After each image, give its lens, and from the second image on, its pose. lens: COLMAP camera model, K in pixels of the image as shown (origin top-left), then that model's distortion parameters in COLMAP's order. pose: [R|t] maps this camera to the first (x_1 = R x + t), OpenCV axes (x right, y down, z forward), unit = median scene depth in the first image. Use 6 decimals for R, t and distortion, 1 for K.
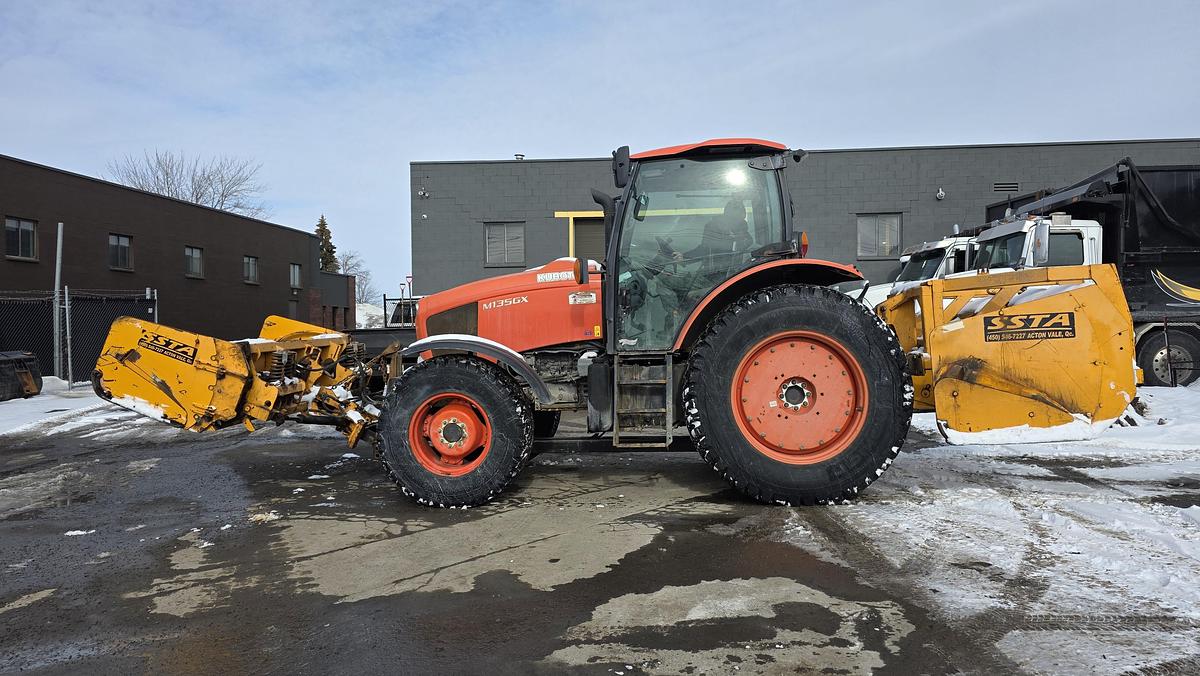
lens RADIAL K [[803.3, 0, 598.1], [0, 803.3, 331.1], [0, 0, 1]] dist [0.075708, -0.070950]
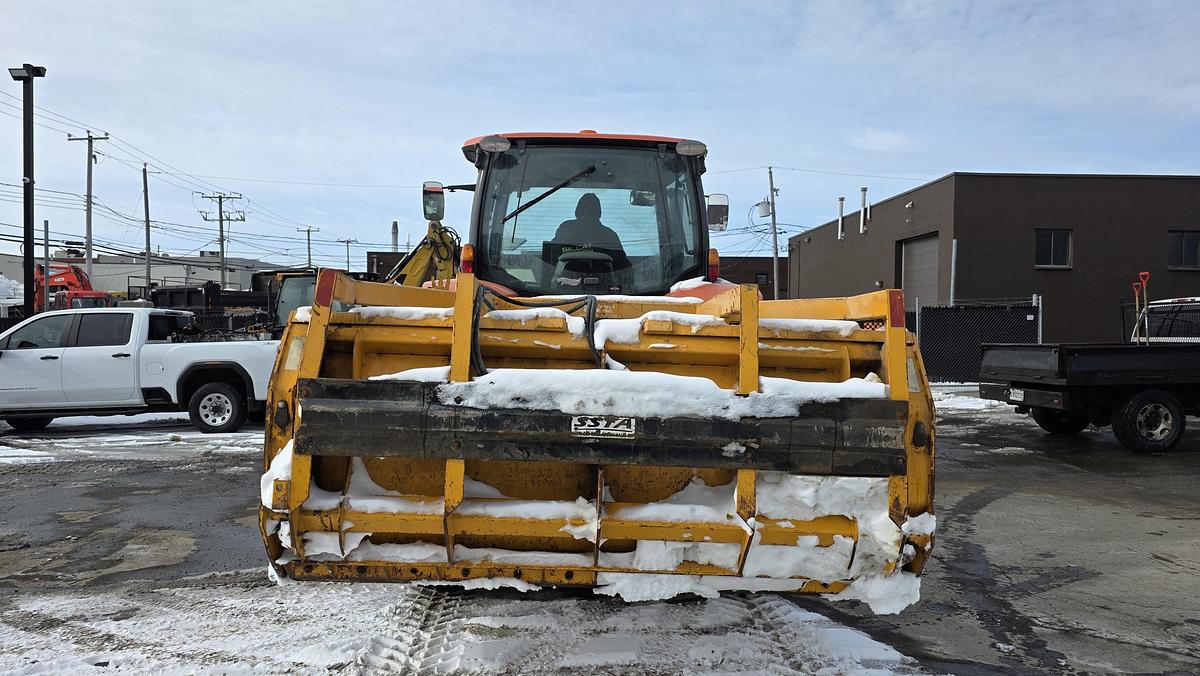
lens RADIAL K [[799.6, 0, 591.7], [0, 799.6, 340.9], [0, 0, 1]] dist [0.080596, -0.075633]
pose [[0.133248, 0.032920, -0.990536, 1.079229], [-0.018317, 0.999359, 0.030750, -0.051857], [0.990913, 0.014046, 0.133766, 1.034349]]
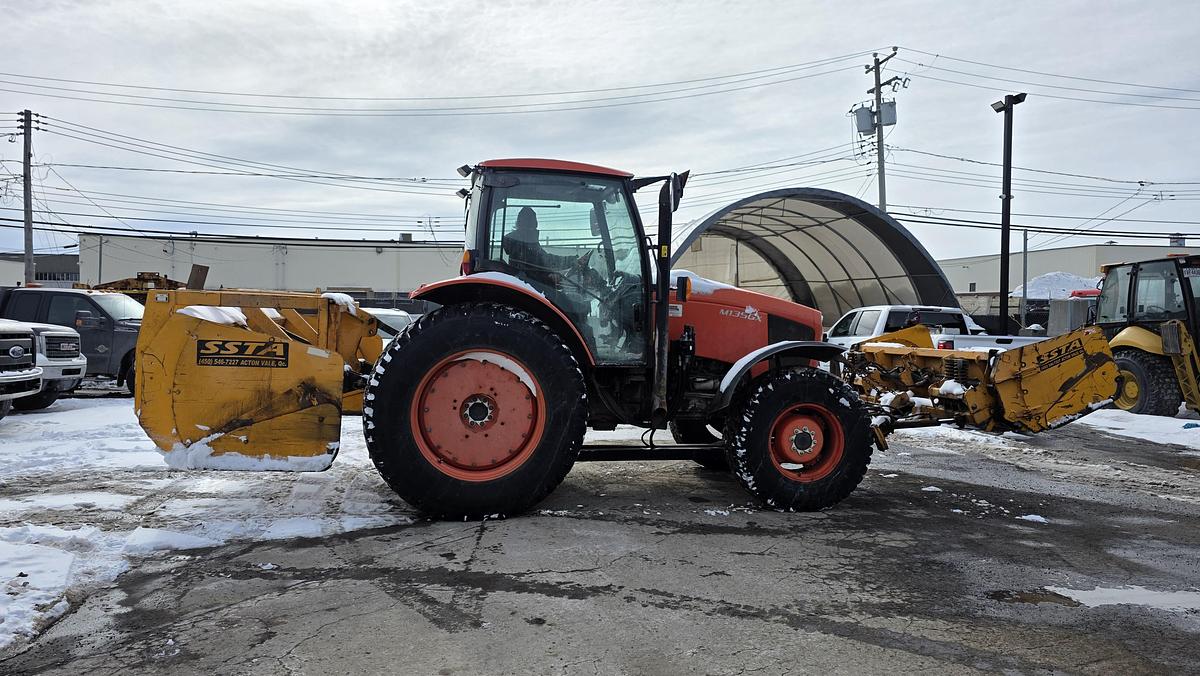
lens RADIAL K [[803.3, 0, 598.1], [0, 803.3, 331.1], [0, 0, 1]] dist [0.075708, -0.070950]
pose [[-0.965656, 0.007294, -0.259723, 0.381787], [-0.001845, 0.999388, 0.034927, -0.057257], [0.259818, 0.034206, -0.965051, 2.289814]]
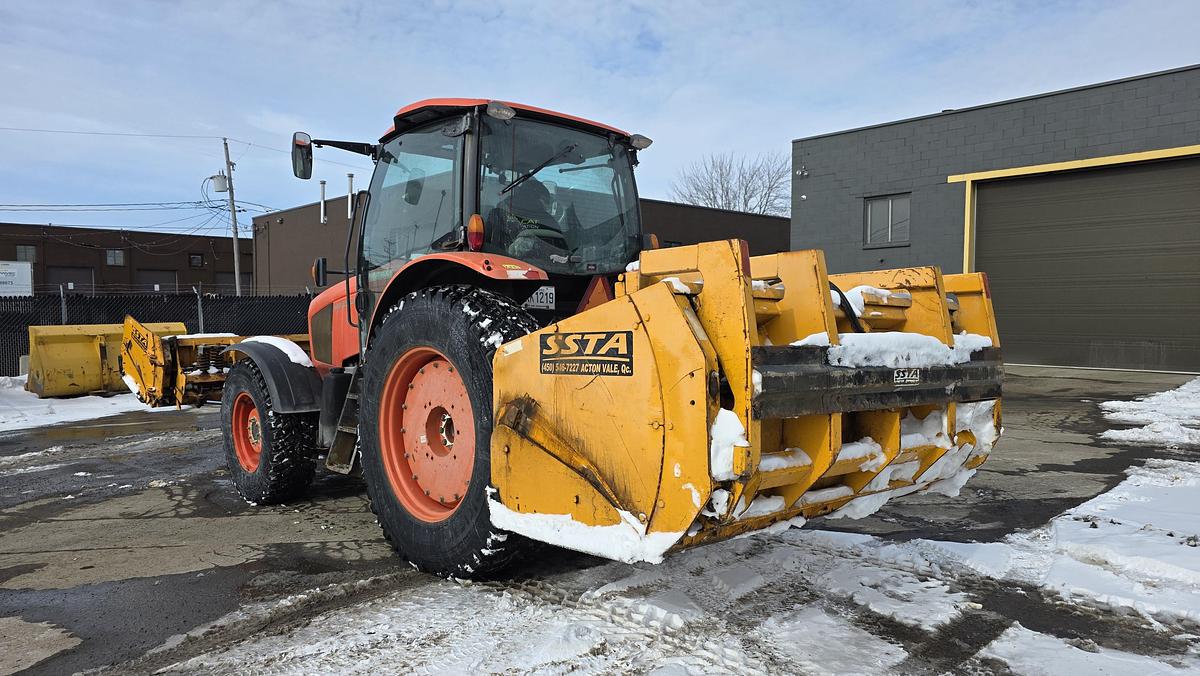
lens RADIAL K [[811.3, 0, 583.0], [0, 811.3, 332.9], [0, 0, 1]] dist [0.054822, -0.001811]
pose [[0.738429, 0.027618, -0.673765, 0.851806], [-0.013297, 0.999563, 0.026400, -0.032836], [0.674200, -0.010535, 0.738474, 0.515450]]
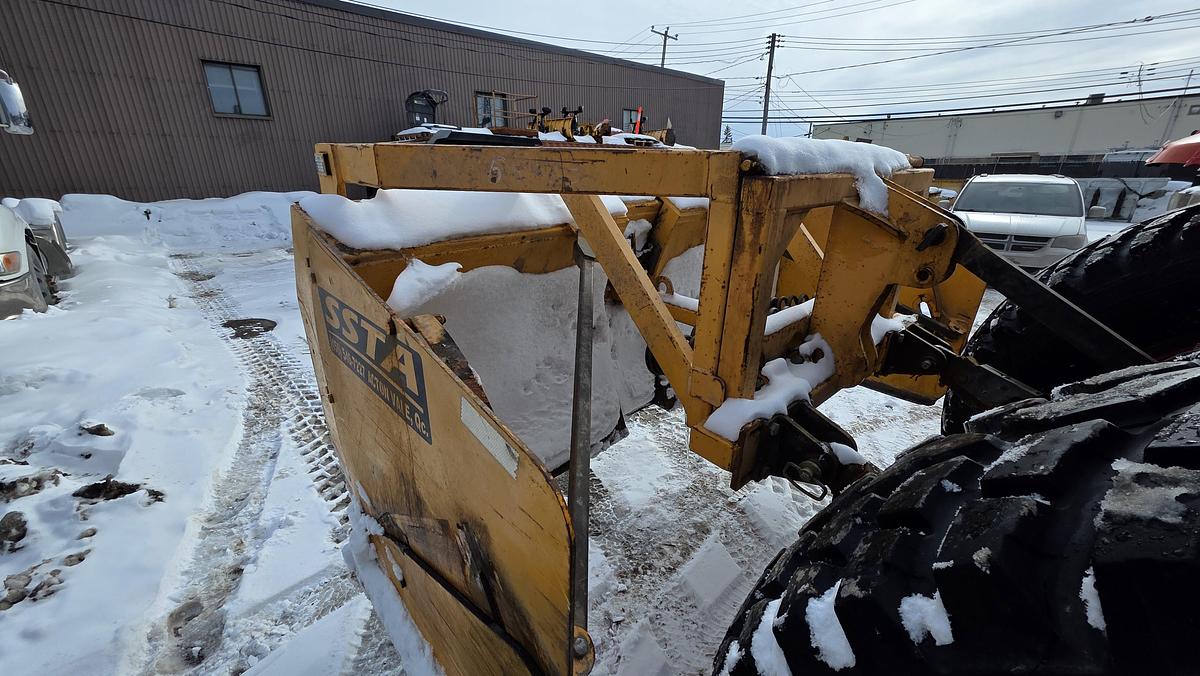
lens RADIAL K [[475.6, 0, 601.3], [0, 475.6, 342.5], [0, 0, 1]] dist [0.004888, -0.000035]
pose [[-0.751661, -0.207351, 0.626108, 0.357616], [0.017169, 0.942823, 0.332852, -0.062979], [-0.659326, 0.260941, -0.705123, 1.375478]]
